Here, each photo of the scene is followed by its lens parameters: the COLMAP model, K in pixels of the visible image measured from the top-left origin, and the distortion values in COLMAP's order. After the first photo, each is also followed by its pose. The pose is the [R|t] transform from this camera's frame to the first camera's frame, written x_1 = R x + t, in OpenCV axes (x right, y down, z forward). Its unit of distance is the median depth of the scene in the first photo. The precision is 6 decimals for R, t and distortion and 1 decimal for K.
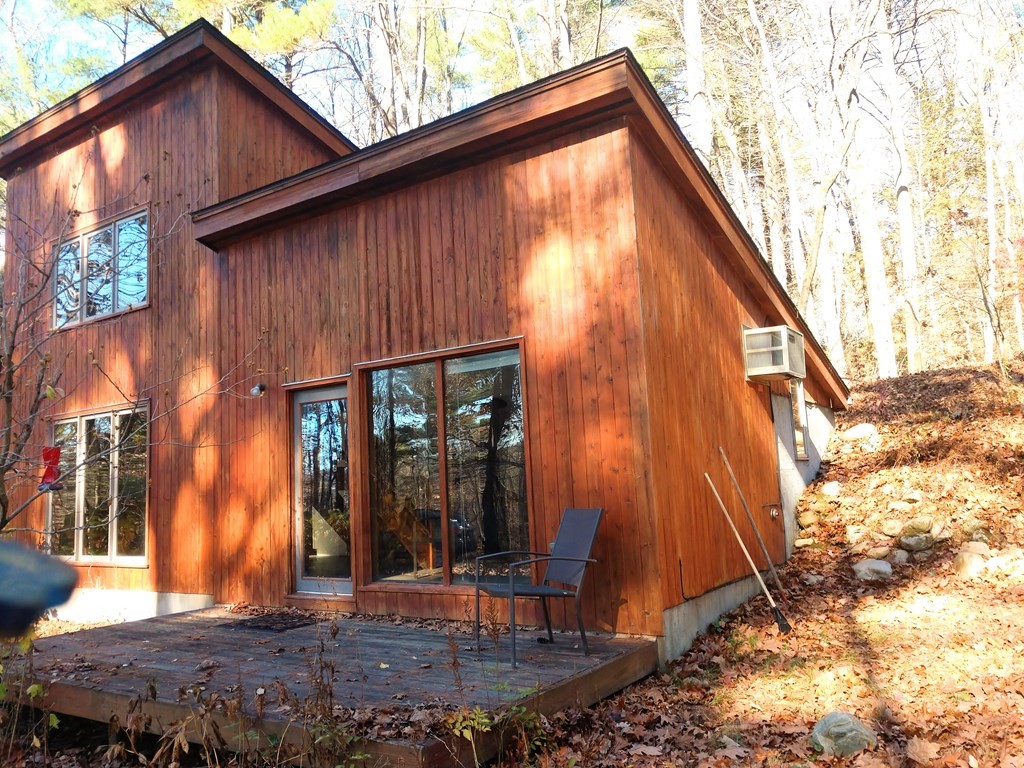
lens RADIAL K [[777.4, 0, 512.0], [0, 777.4, 384.0], [0, 0, 1]] dist [0.026315, 0.017857]
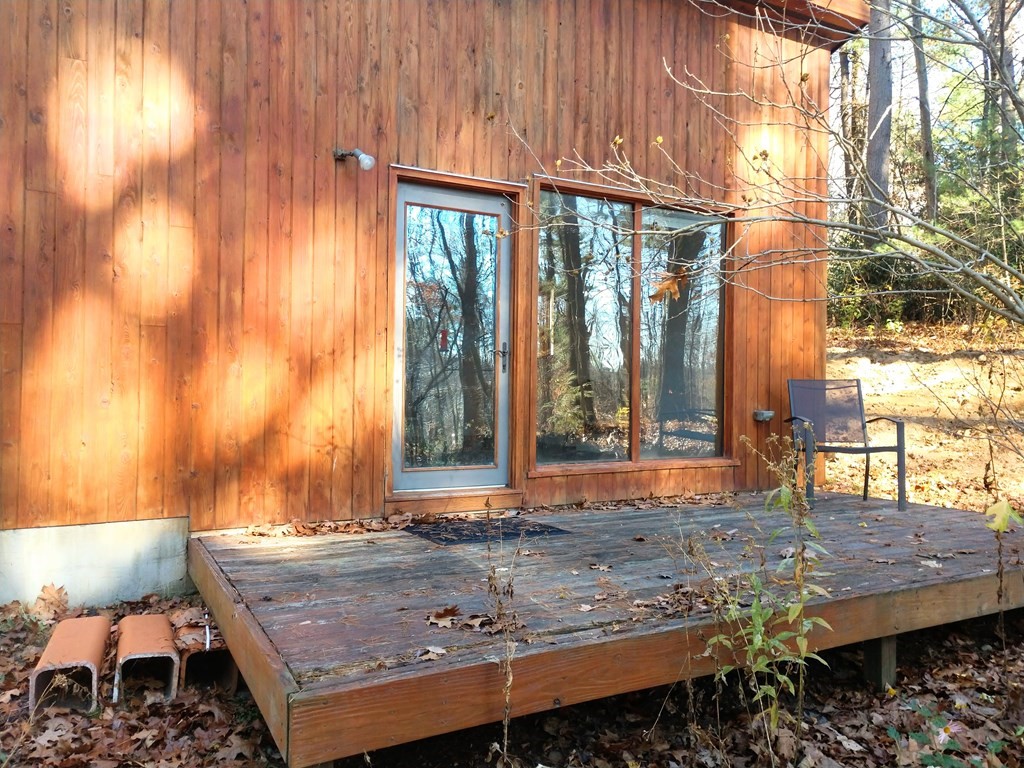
lens RADIAL K [[777.4, 0, 512.0], [0, 777.4, 384.0], [0, 0, 1]] dist [0.026315, 0.017857]
pose [[0.458797, 0.060749, 0.886462, -0.821427], [-0.138354, 0.990376, 0.003736, 0.164385], [-0.877704, -0.124360, 0.462786, 0.637291]]
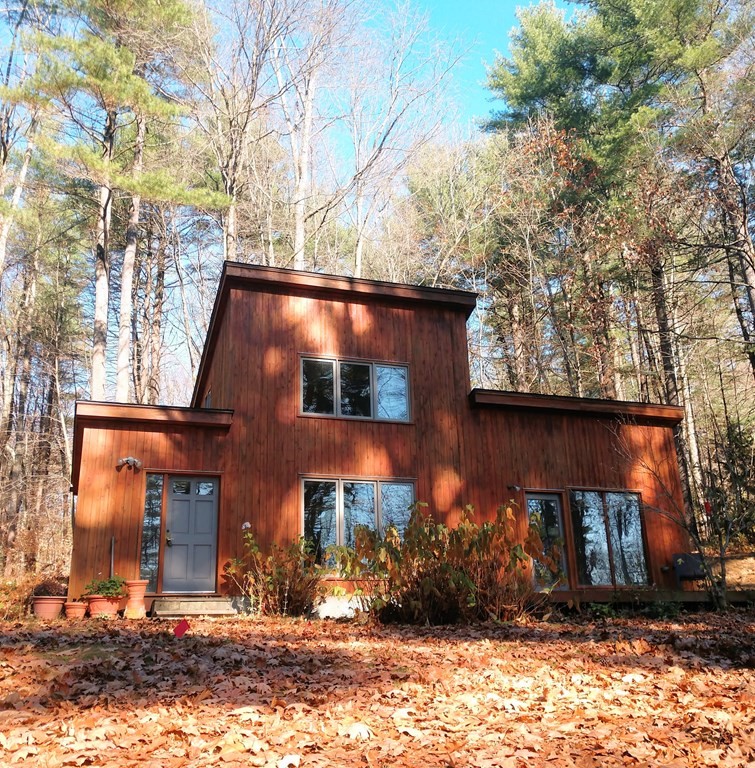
lens RADIAL K [[726.9, 0, 377.5], [0, 726.9, 384.0], [0, 0, 1]] dist [-0.001831, -0.001025]
pose [[0.612454, 0.299218, 0.731689, -2.074631], [-0.103165, 0.947933, -0.301297, 0.367670], [-0.783746, 0.109046, 0.611434, 0.119008]]
